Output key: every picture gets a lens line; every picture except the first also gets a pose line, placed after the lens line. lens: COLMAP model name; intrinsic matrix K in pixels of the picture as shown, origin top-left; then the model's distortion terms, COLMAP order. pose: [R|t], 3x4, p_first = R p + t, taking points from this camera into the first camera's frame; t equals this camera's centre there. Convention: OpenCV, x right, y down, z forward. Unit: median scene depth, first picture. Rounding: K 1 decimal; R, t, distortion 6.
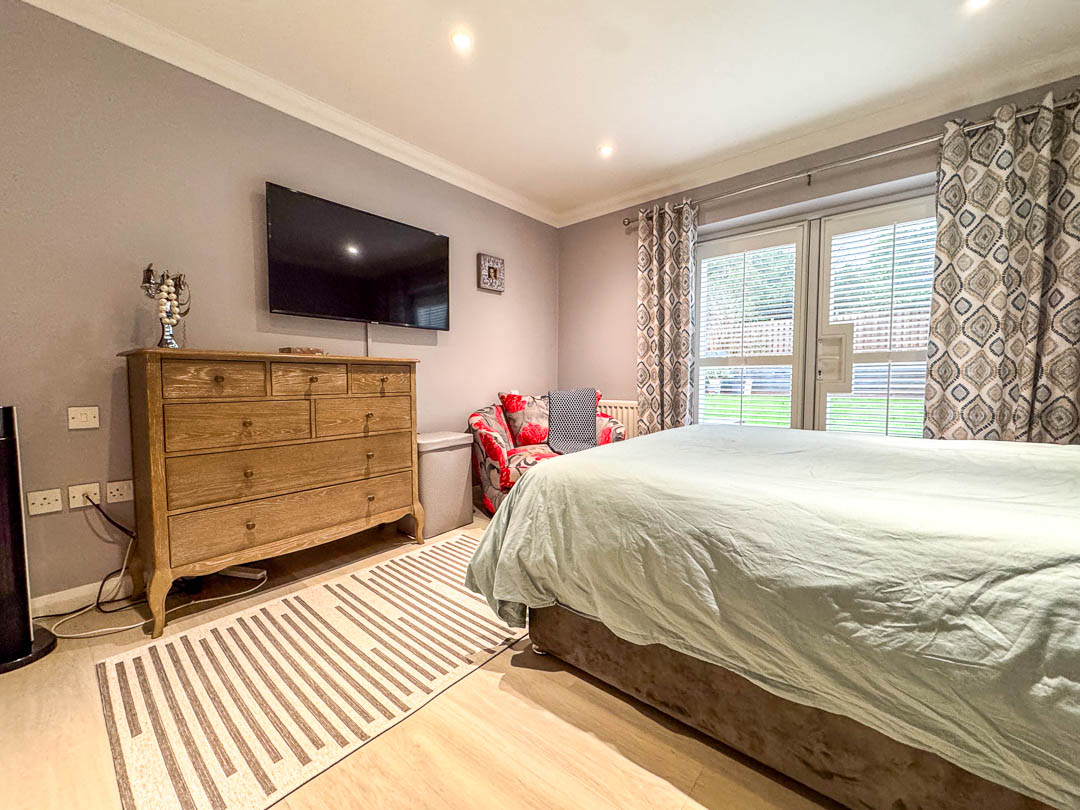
lens RADIAL K [[436.8, 0, 533.4], [0, 436.8, 404.7], [0, 0, 1]] dist [-0.001757, -0.000062]
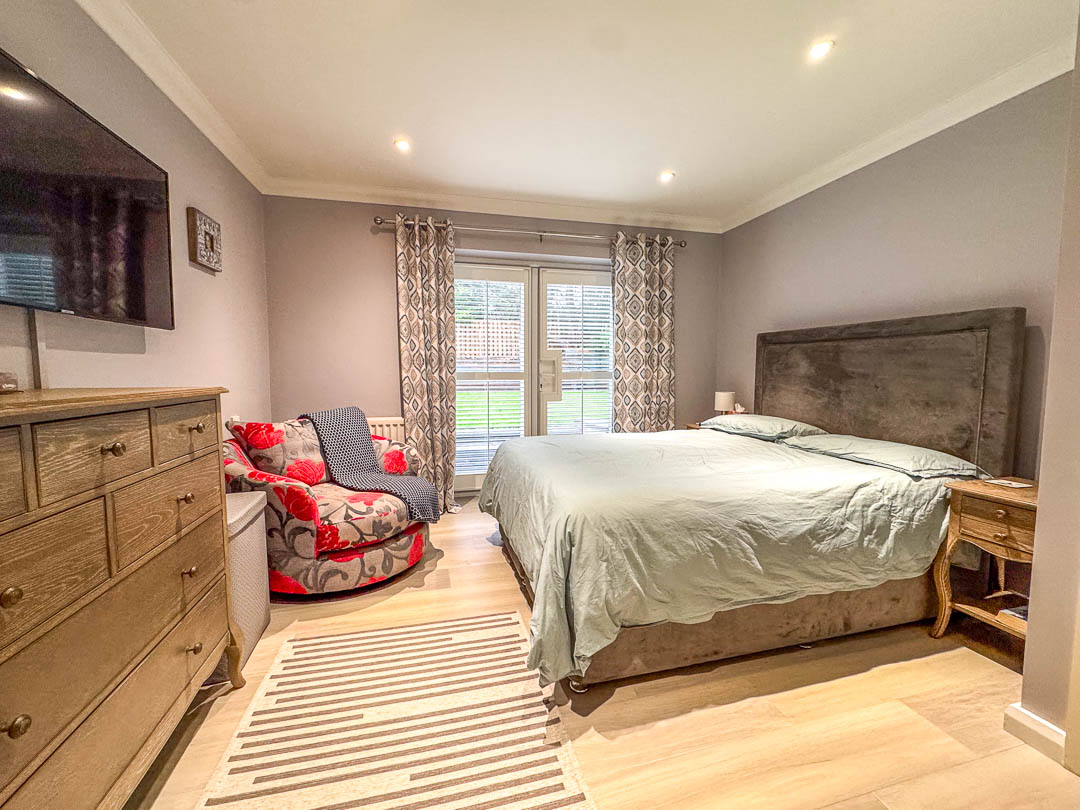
lens RADIAL K [[438.7, 0, 540.0], [0, 438.7, 405.0], [0, 0, 1]] dist [-0.001418, -0.000066]
pose [[0.566838, -0.060148, 0.821631, -0.617008], [0.045369, 0.998097, 0.041766, -0.102553], [-0.822579, 0.013602, 0.568488, 0.365313]]
